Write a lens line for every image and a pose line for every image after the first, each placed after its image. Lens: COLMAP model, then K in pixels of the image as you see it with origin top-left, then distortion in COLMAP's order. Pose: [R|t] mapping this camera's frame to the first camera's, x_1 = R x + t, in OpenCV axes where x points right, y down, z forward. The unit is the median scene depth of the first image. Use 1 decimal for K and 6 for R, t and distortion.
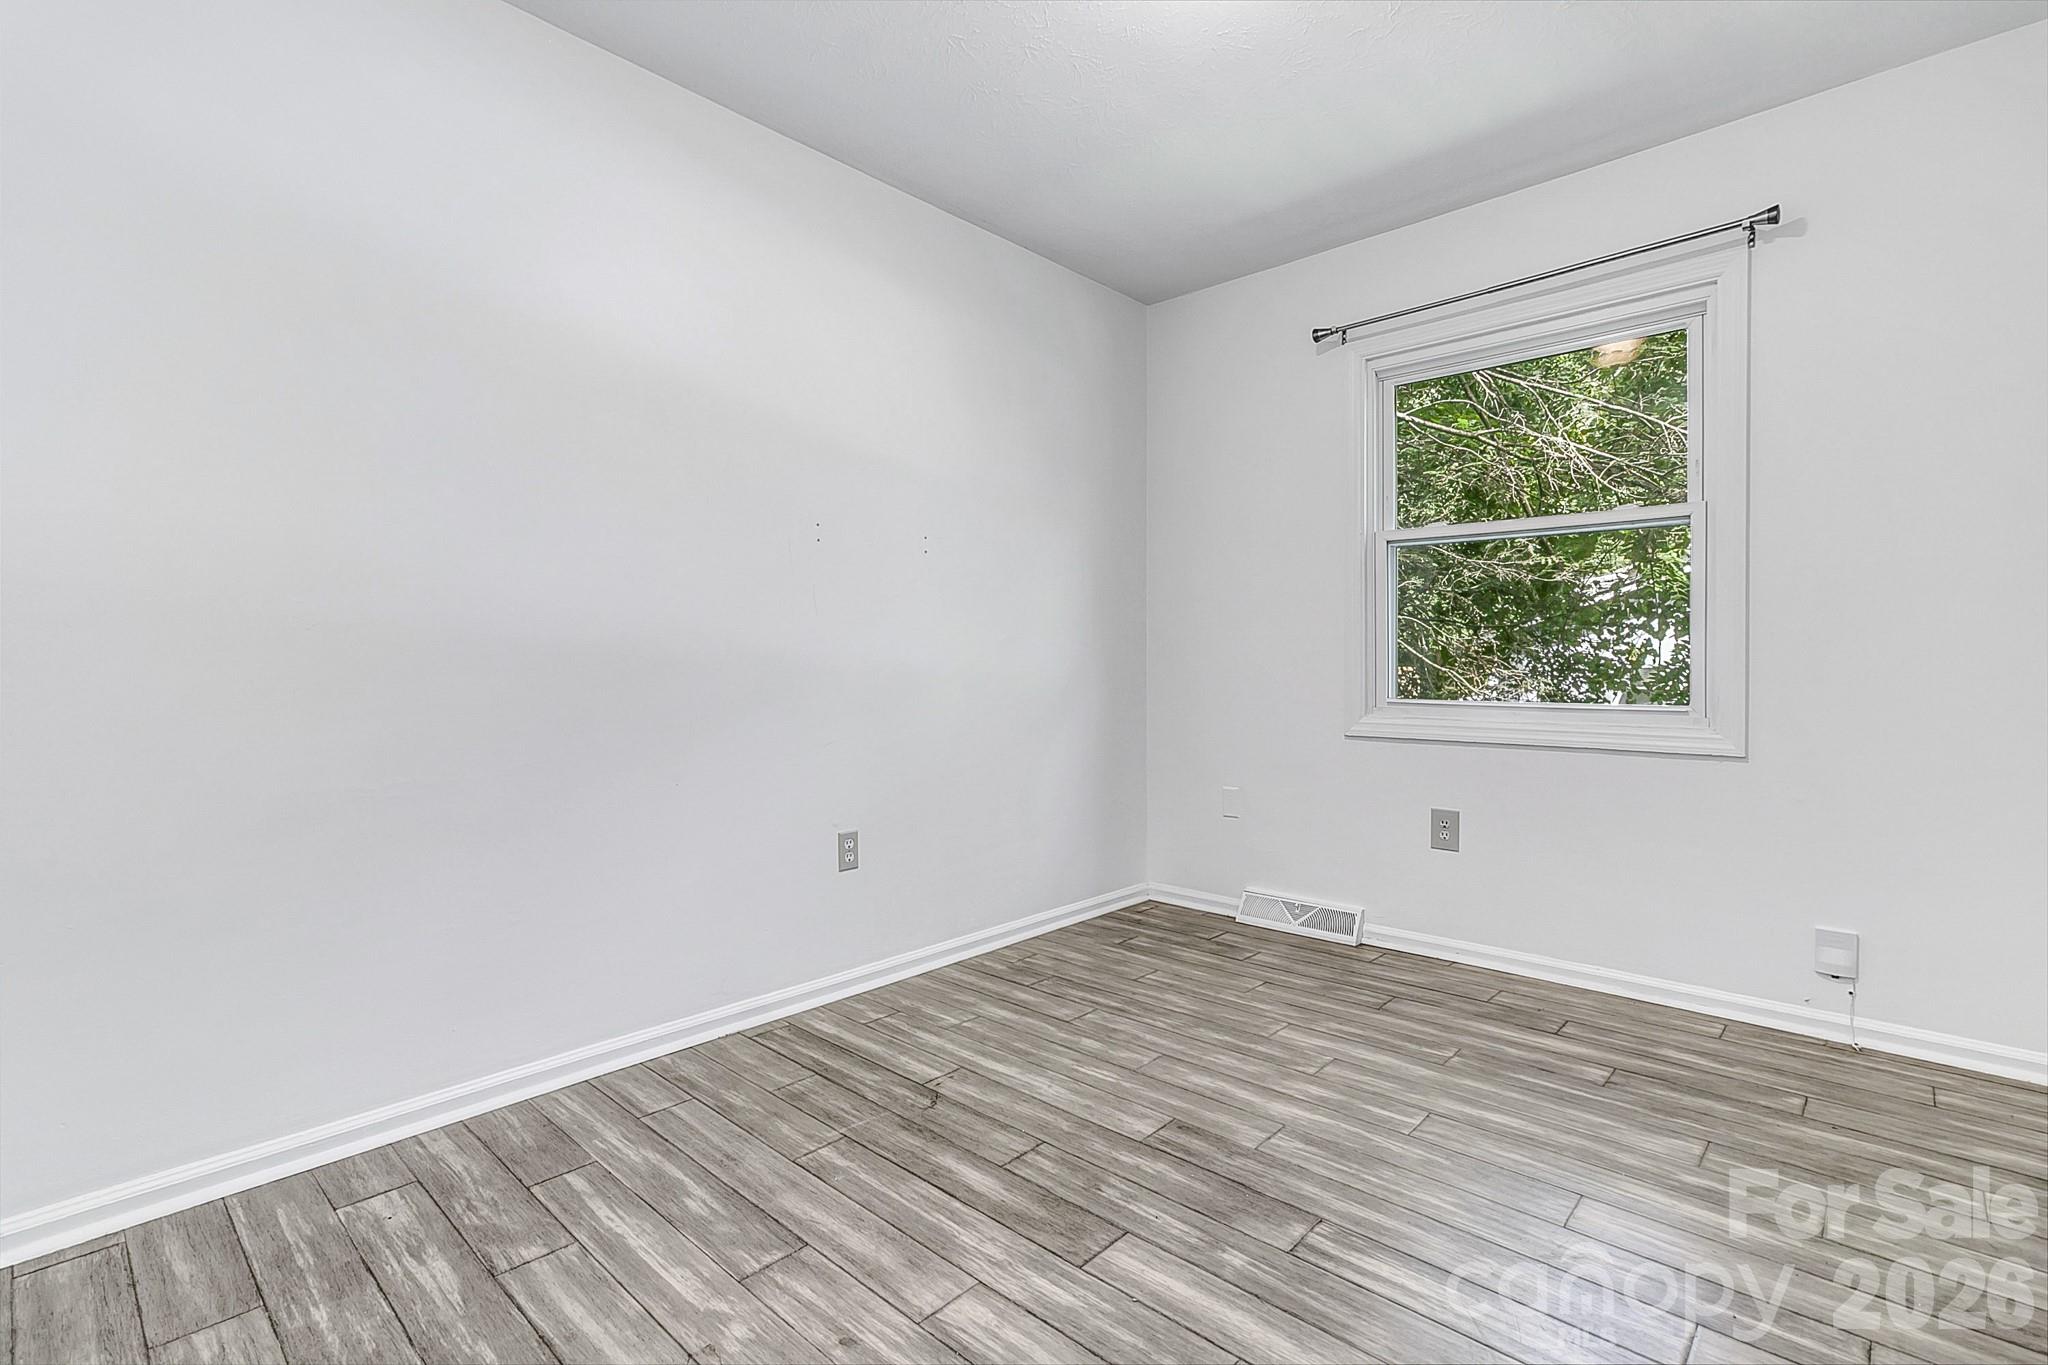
lens RADIAL K [[938.6, 0, 1022.0], [0, 938.6, 667.5], [0, 0, 1]] dist [-0.000830, 0.000319]
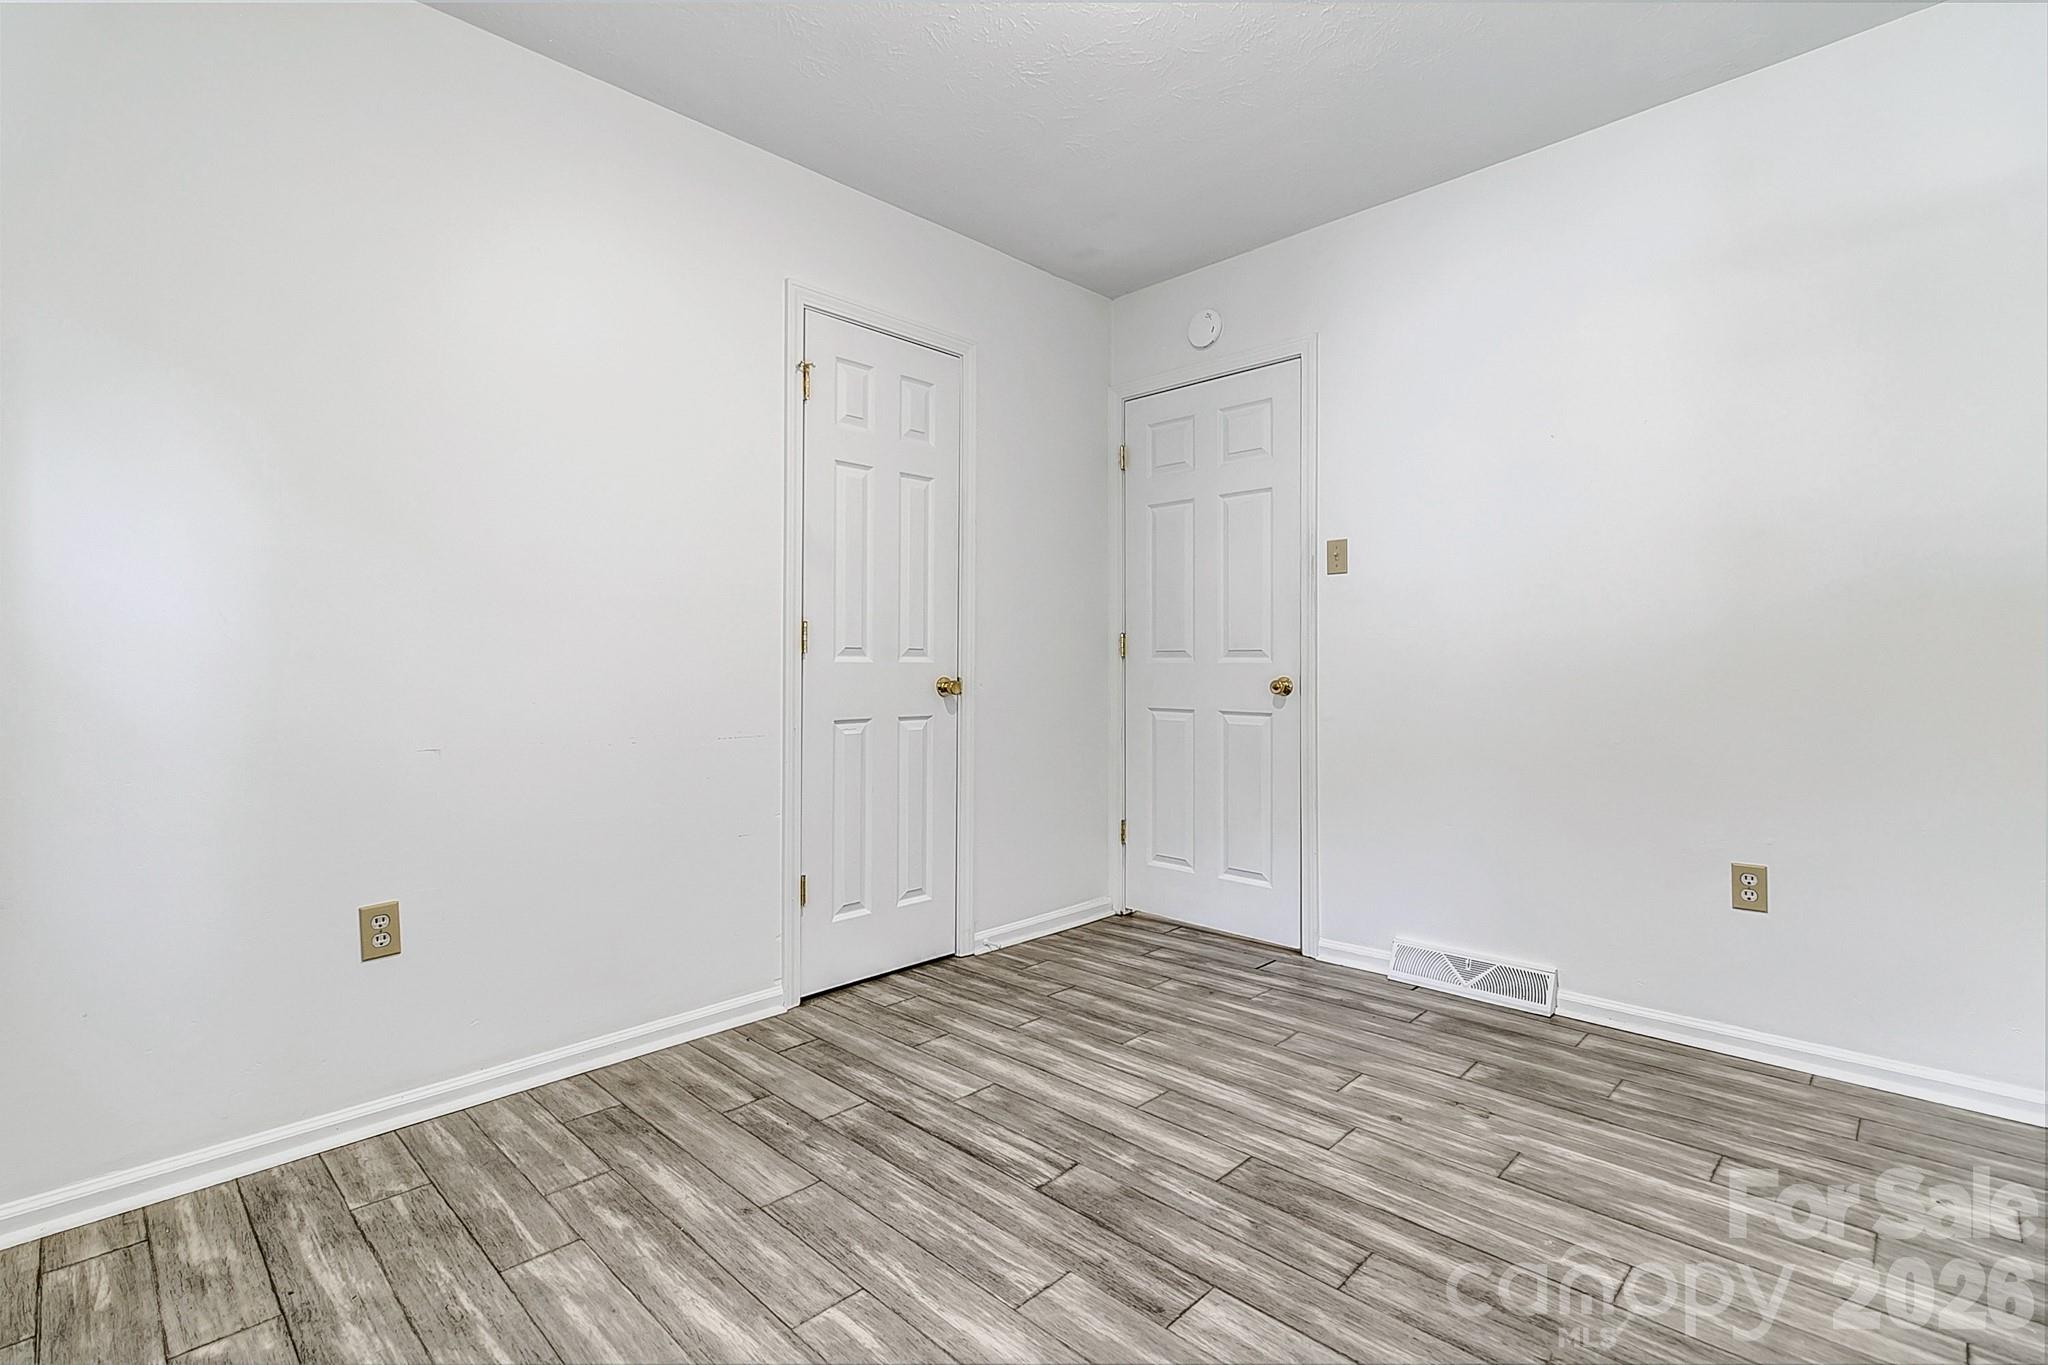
lens RADIAL K [[921.3, 0, 1034.1], [0, 921.3, 661.6], [0, 0, 1]] dist [0.000850, 0.000290]
pose [[-0.999843, 0.007760, 0.015907, 0.230518], [0.007811, 0.999965, 0.003111, -0.012857], [-0.015883, 0.003235, -0.999869, 1.574175]]
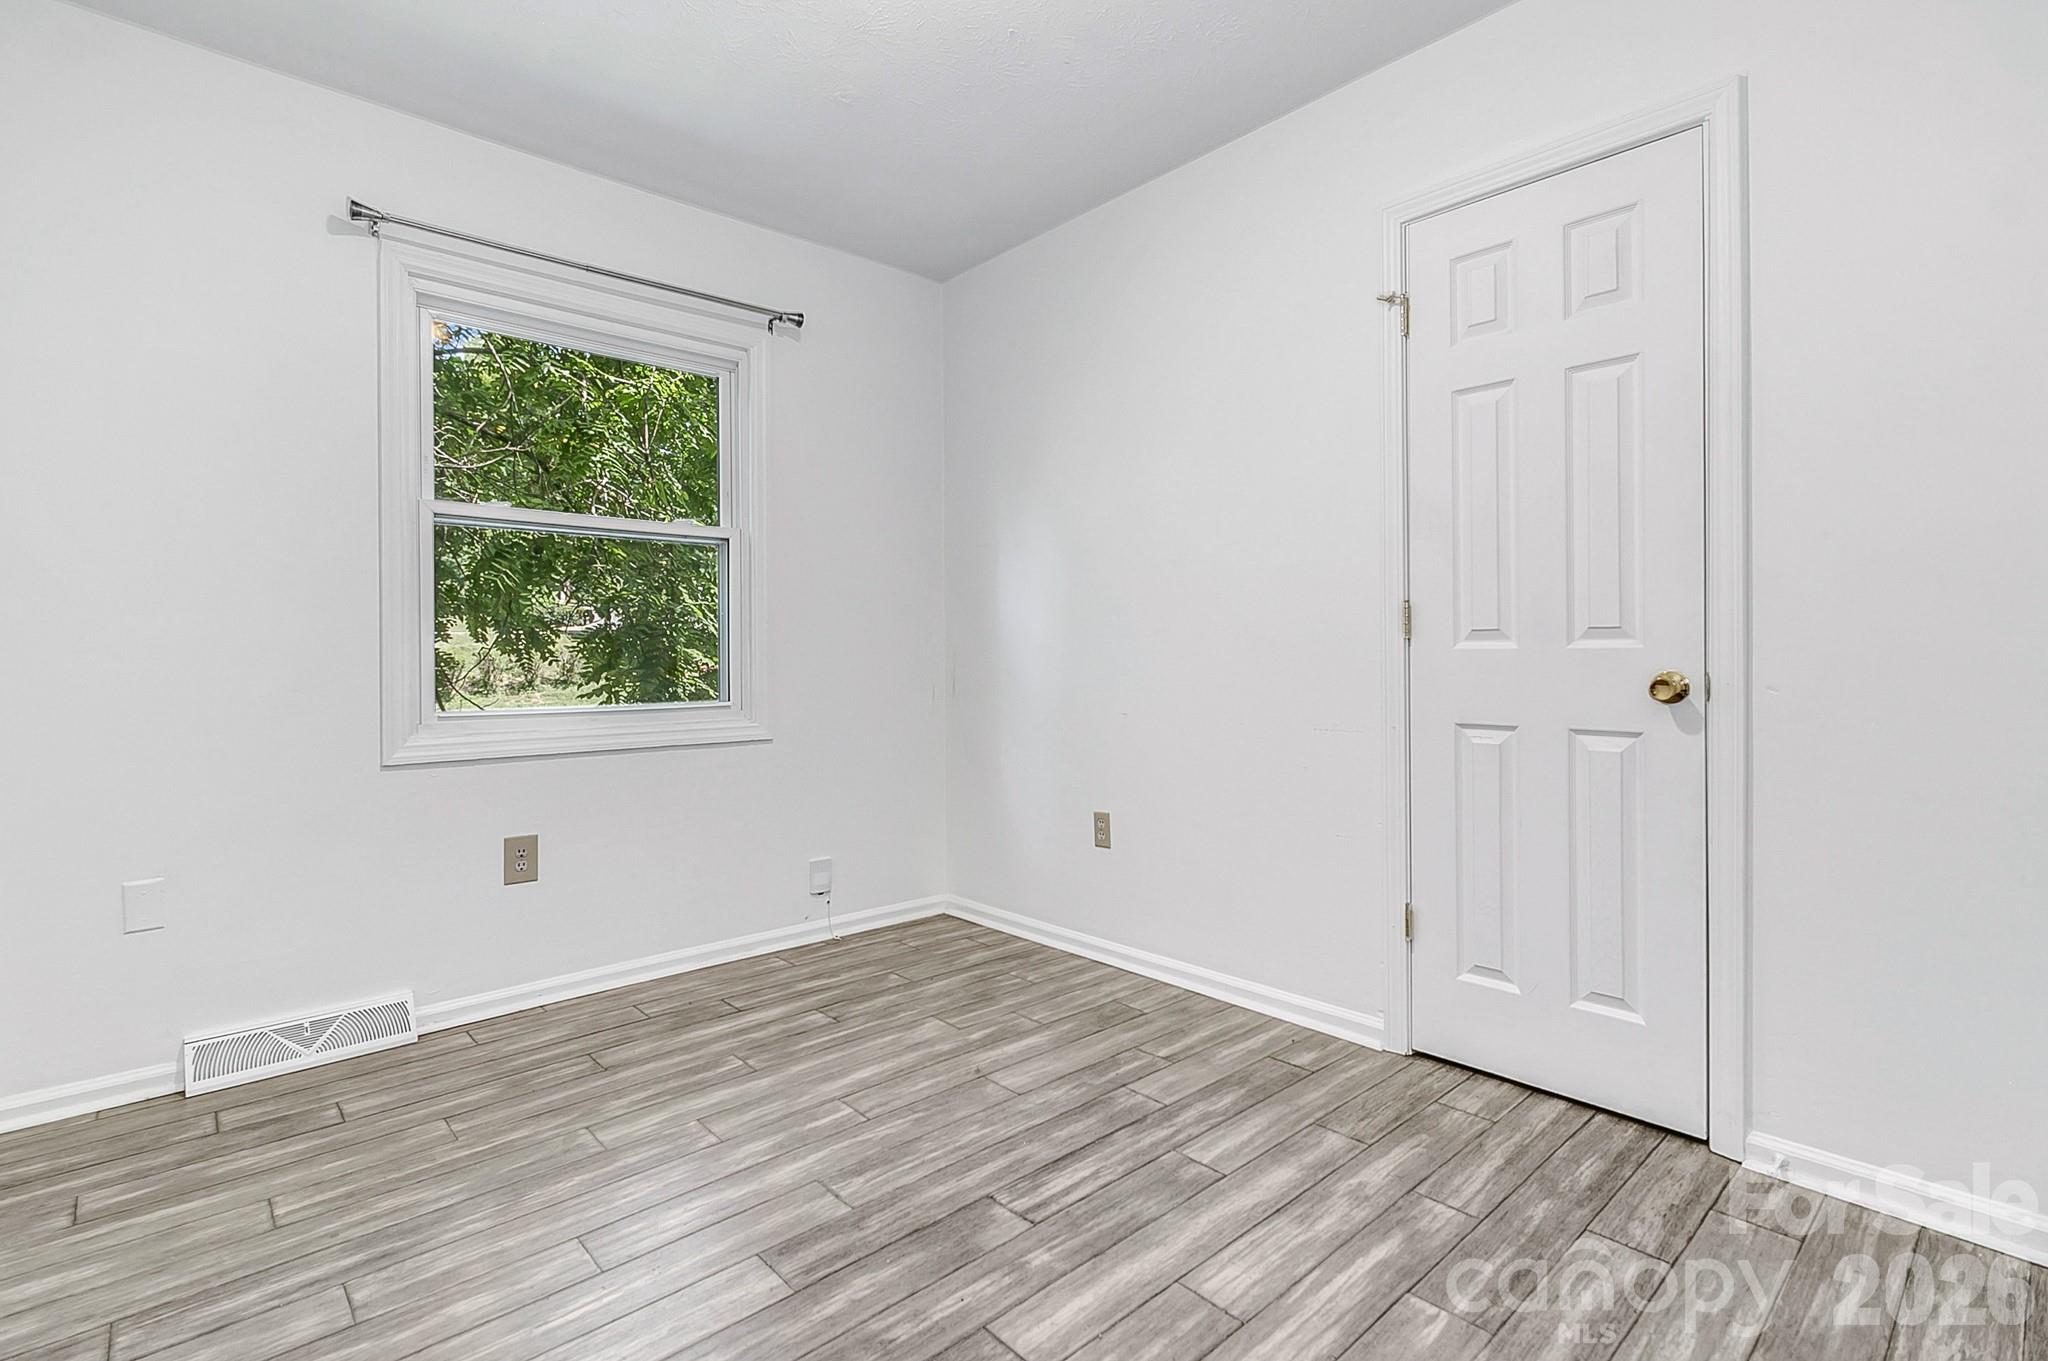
lens RADIAL K [[971.8, 0, 1022.2], [0, 971.8, 652.3], [0, 0, 1]] dist [-0.000487, 0.000286]
pose [[0.075710, 0.006446, 0.997109, -0.583682], [0.014963, 0.999859, -0.007600, -0.005954], [-0.997018, 0.015495, 0.075603, 0.669118]]
